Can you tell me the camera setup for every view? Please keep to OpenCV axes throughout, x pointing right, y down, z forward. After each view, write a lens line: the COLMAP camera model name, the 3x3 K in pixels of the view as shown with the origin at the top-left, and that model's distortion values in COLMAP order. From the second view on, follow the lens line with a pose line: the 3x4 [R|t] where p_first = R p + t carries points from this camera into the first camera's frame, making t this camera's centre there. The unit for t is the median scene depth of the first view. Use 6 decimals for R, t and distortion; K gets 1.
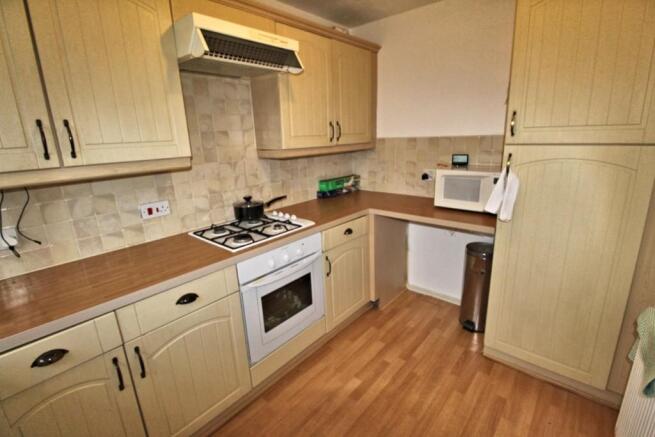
lens RADIAL K [[307.3, 0, 327.4], [0, 307.3, 219.3], [0, 0, 1]] dist [-0.002519, -0.001196]
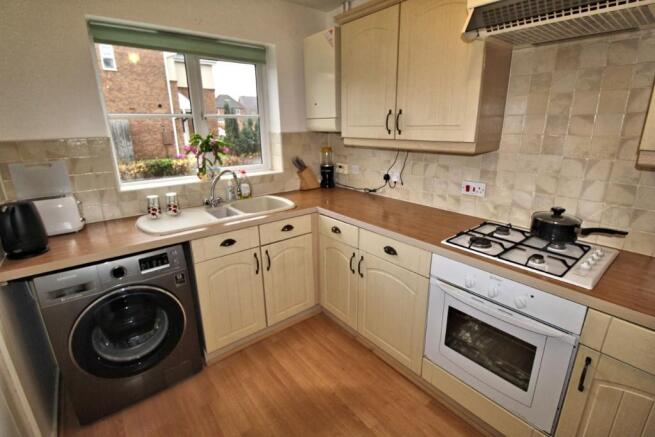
lens RADIAL K [[307.3, 0, 328.2], [0, 307.3, 216.2], [0, 0, 1]] dist [-0.002519, -0.001196]
pose [[-0.175827, 0.321500, -0.930442, 0.581865], [-0.247032, 0.900514, 0.357841, -0.209763], [0.952922, 0.292767, -0.078914, 0.640237]]
